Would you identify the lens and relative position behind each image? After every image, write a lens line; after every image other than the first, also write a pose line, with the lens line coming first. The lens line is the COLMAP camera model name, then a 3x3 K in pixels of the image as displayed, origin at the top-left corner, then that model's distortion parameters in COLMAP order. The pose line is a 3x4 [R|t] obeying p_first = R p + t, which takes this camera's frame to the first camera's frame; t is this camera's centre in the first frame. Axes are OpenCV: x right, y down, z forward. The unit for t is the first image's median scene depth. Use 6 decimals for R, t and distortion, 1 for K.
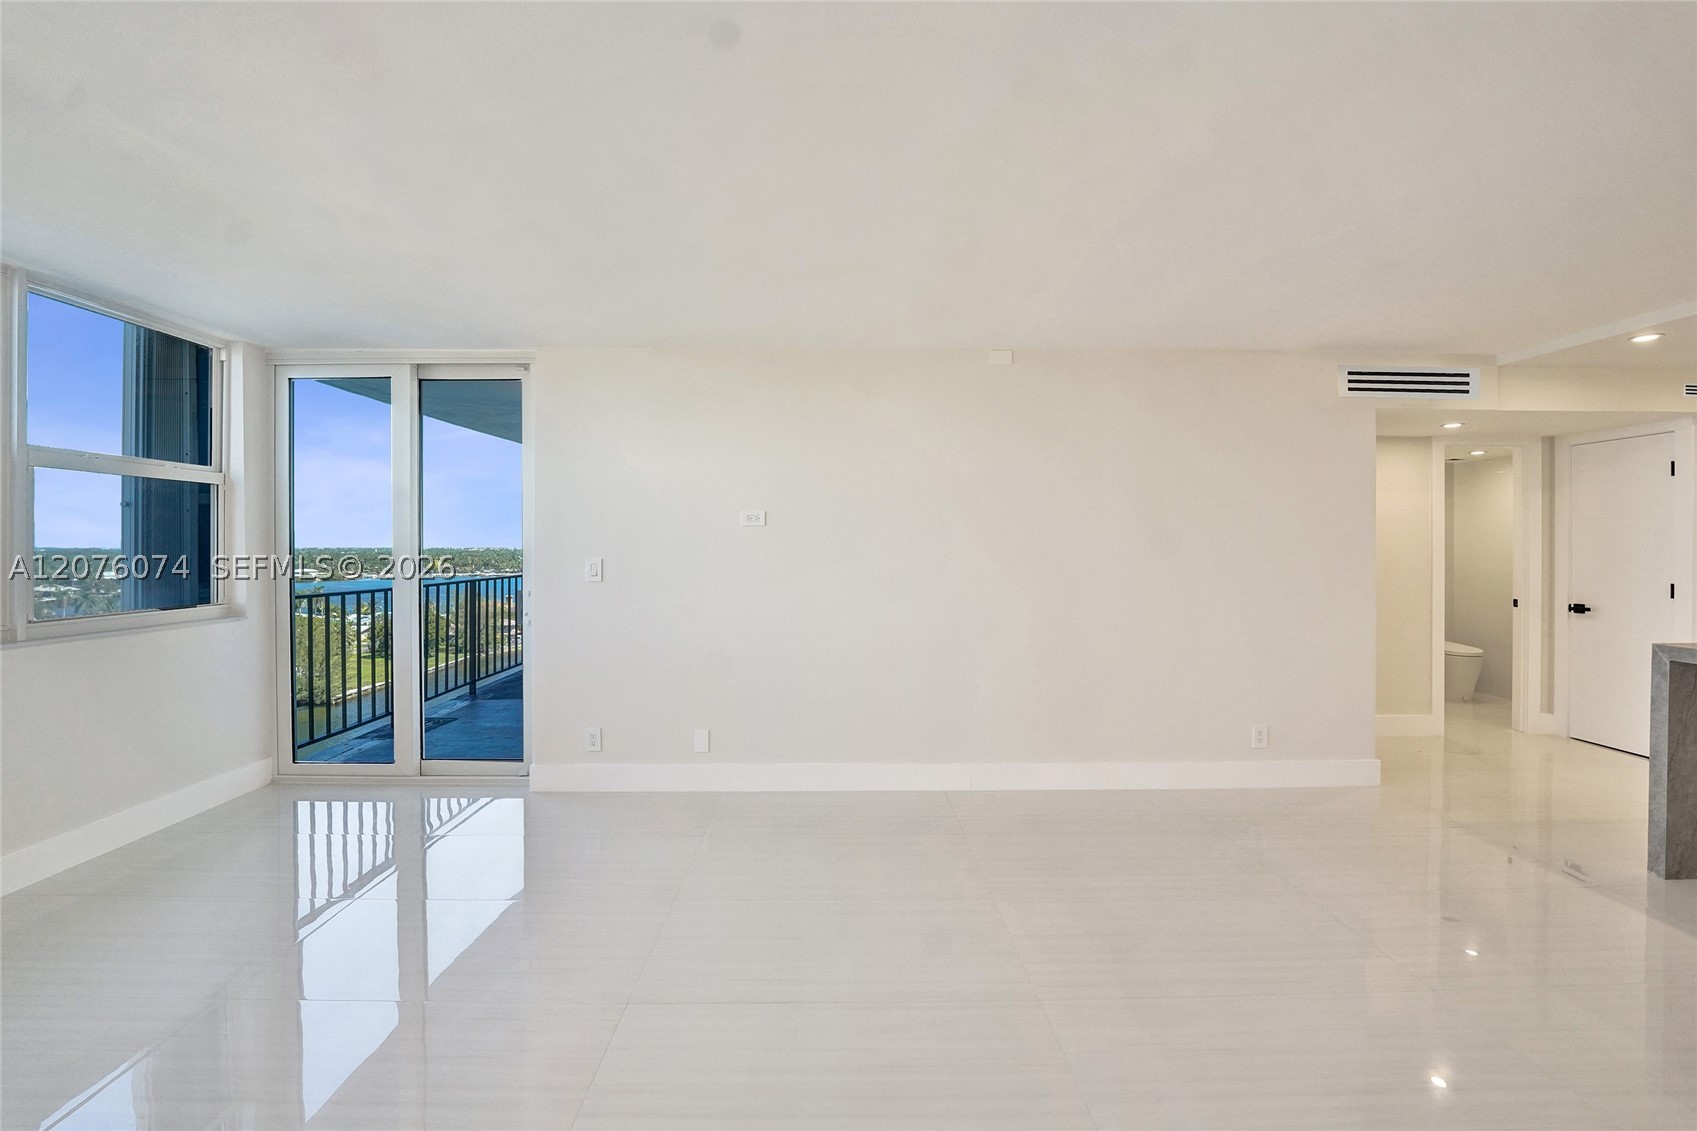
lens RADIAL K [[716.4, 0, 847.2], [0, 716.4, 553.4], [0, 0, 1]] dist [-0.023299, 0.000349]
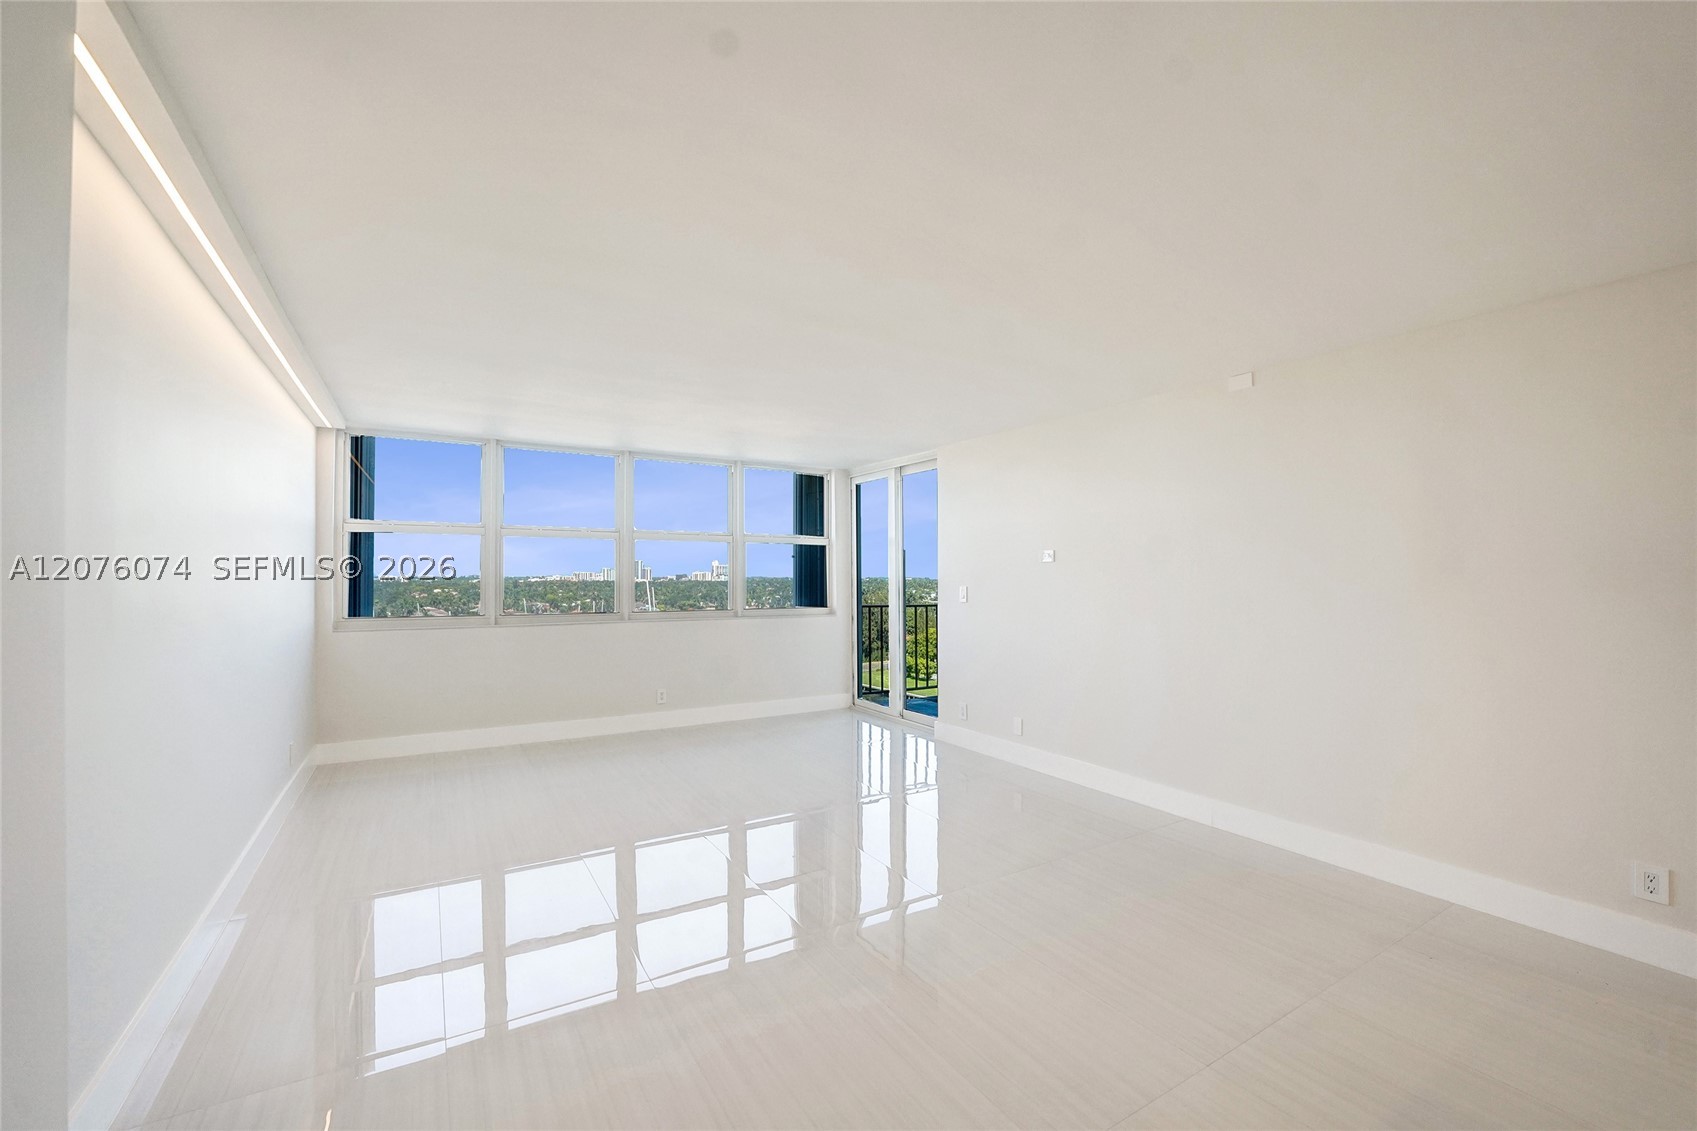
lens RADIAL K [[716.4, 0, 847.2], [0, 716.4, 553.4], [0, 0, 1]] dist [-0.023299, 0.000349]
pose [[0.495521, -0.024890, -0.868239, 0.789188], [-0.009207, 0.999383, -0.033904, -0.007360], [0.868547, 0.024794, 0.494986, 0.072484]]
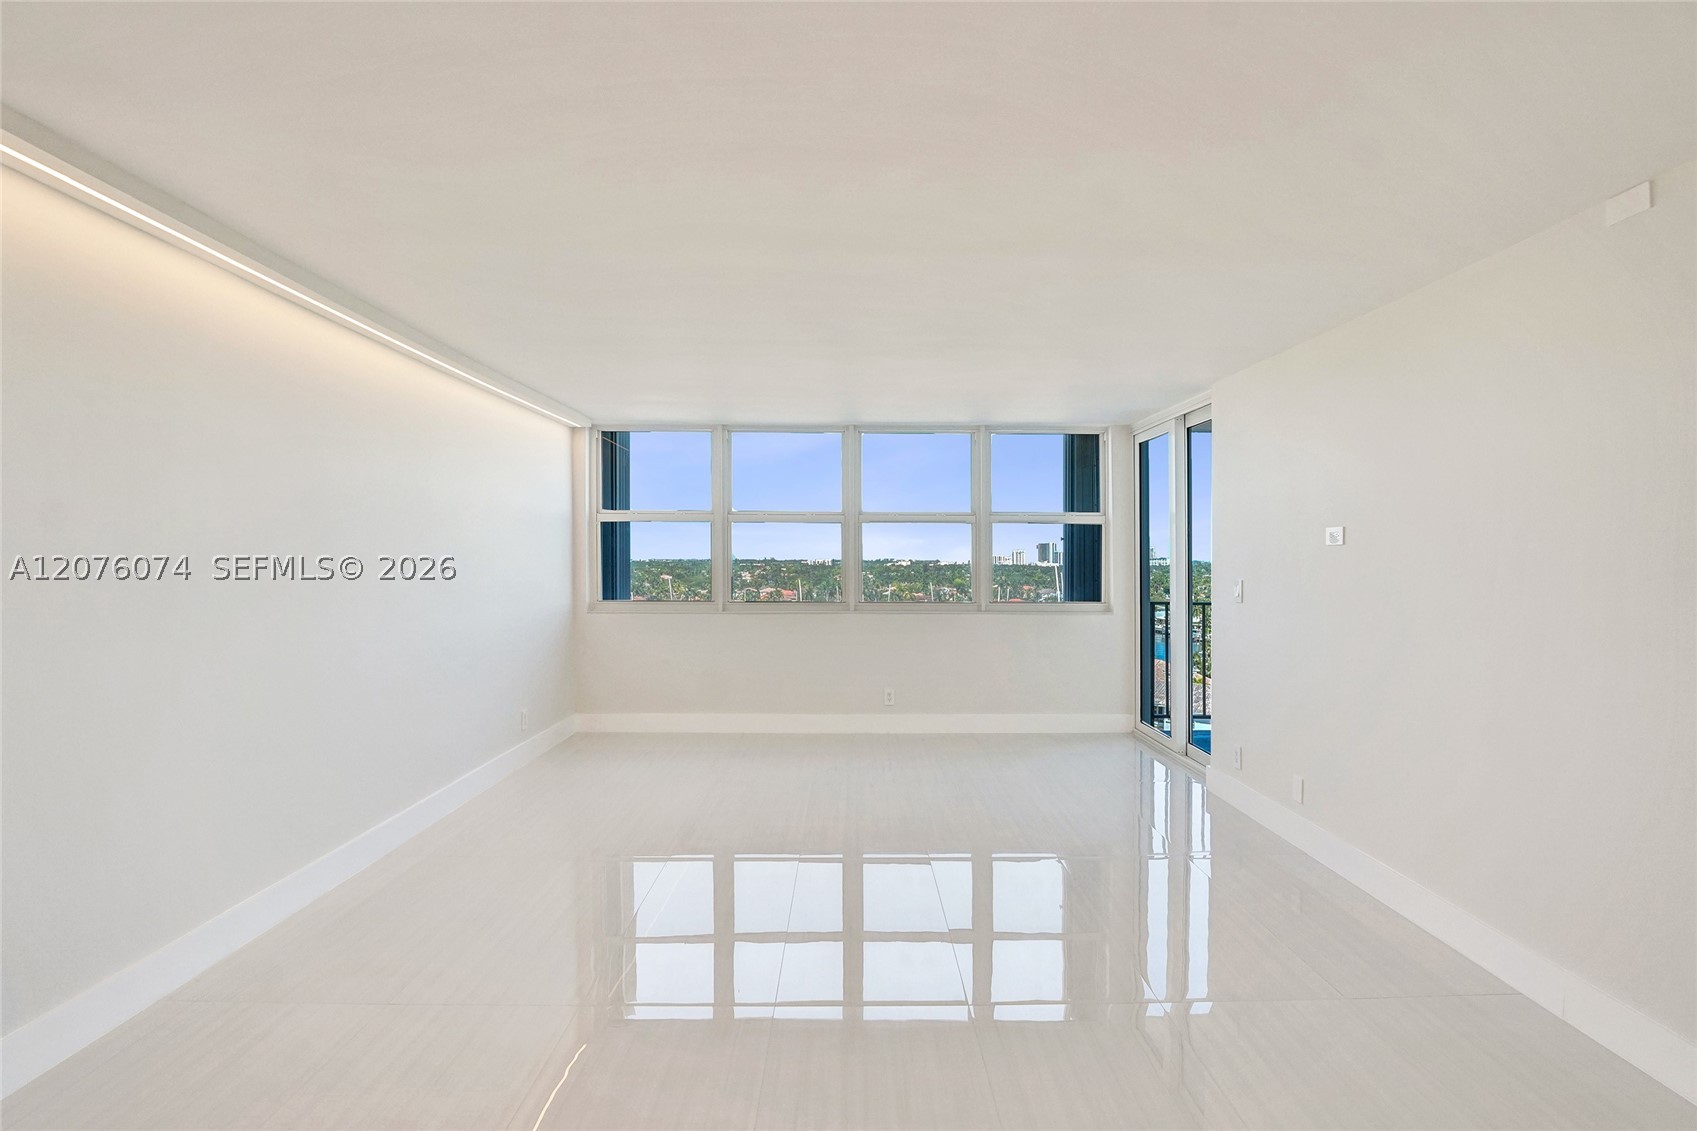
lens RADIAL K [[804.2, 0, 851.2], [0, 804.2, 557.3], [0, 0, 1]] dist [-0.023255, 0.000083]
pose [[-0.020352, 0.000391, -0.999793, 0.793885], [-0.011662, 0.999932, 0.000628, -0.018200], [0.999725, 0.011672, -0.020346, 0.465951]]
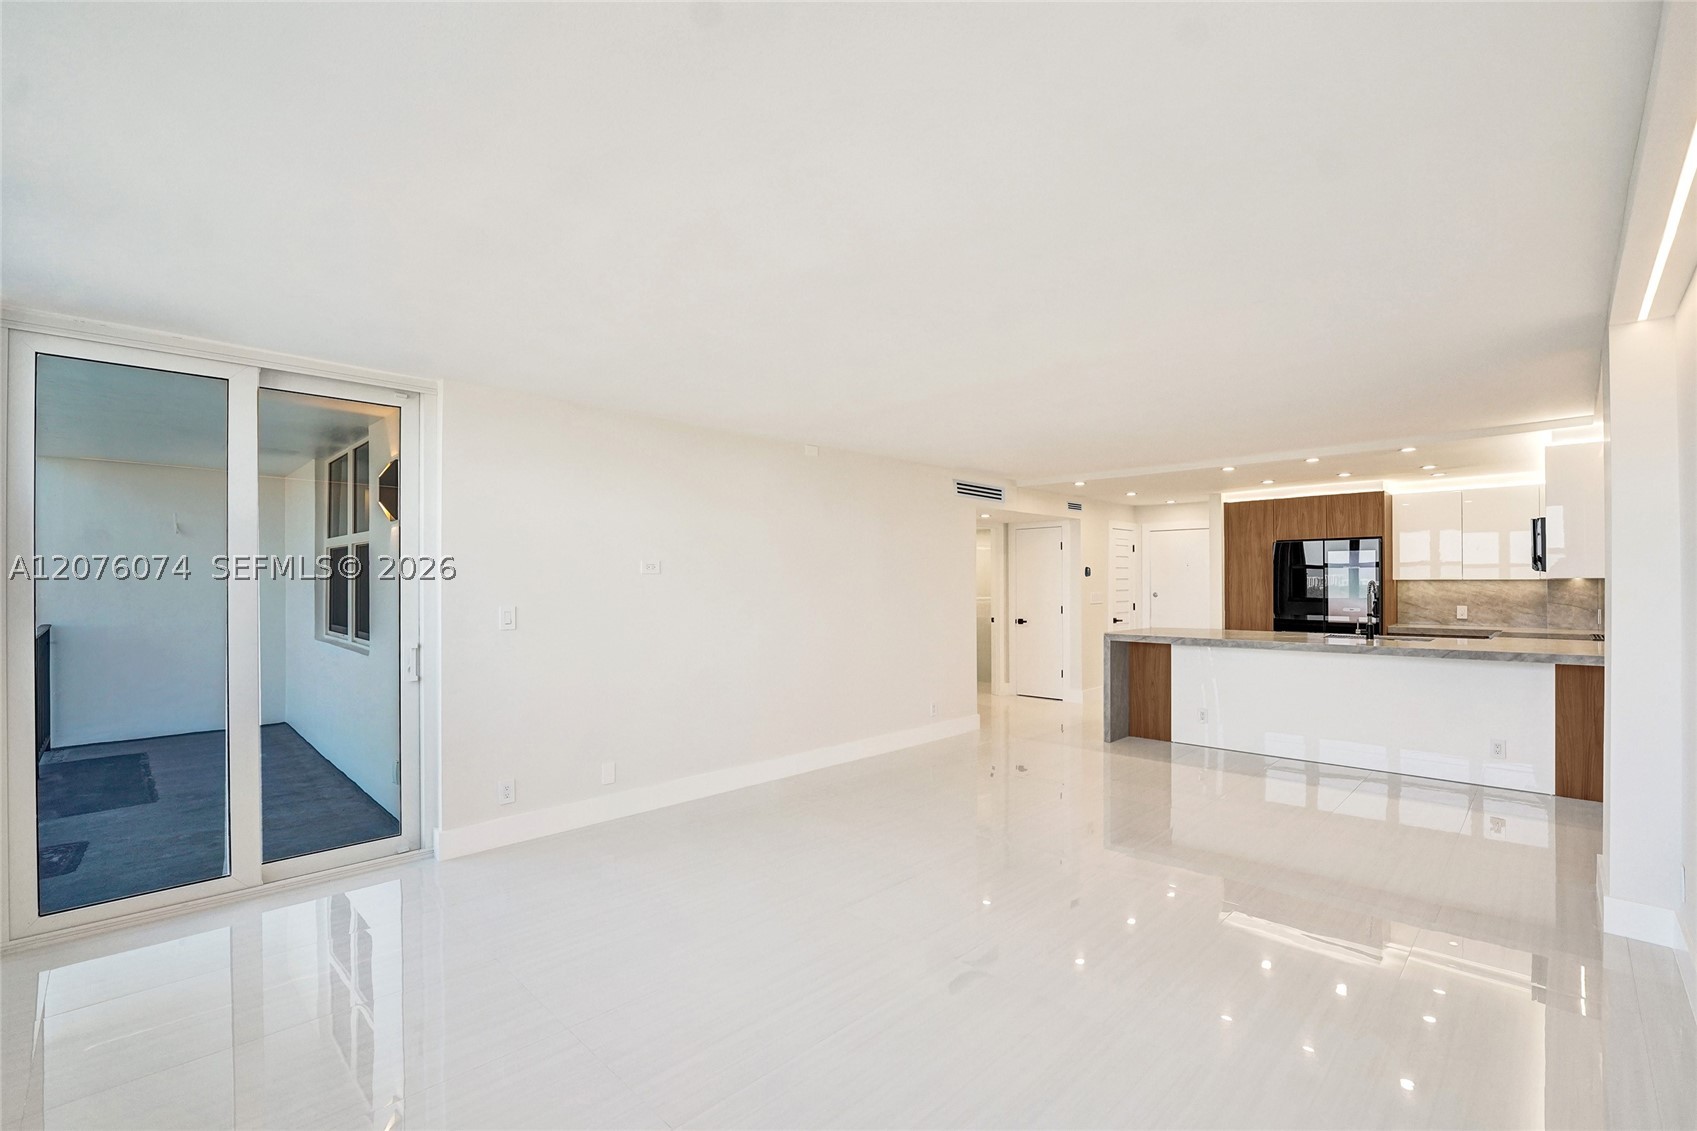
lens RADIAL K [[749.6, 0, 859.1], [0, 749.6, 573.7], [0, 0, 1]] dist [-0.023882, 0.000323]
pose [[0.703036, 0.006943, 0.711121, -0.739548], [0.010060, 0.999755, -0.019706, -0.011717], [-0.711083, 0.021008, 0.702794, -0.062898]]
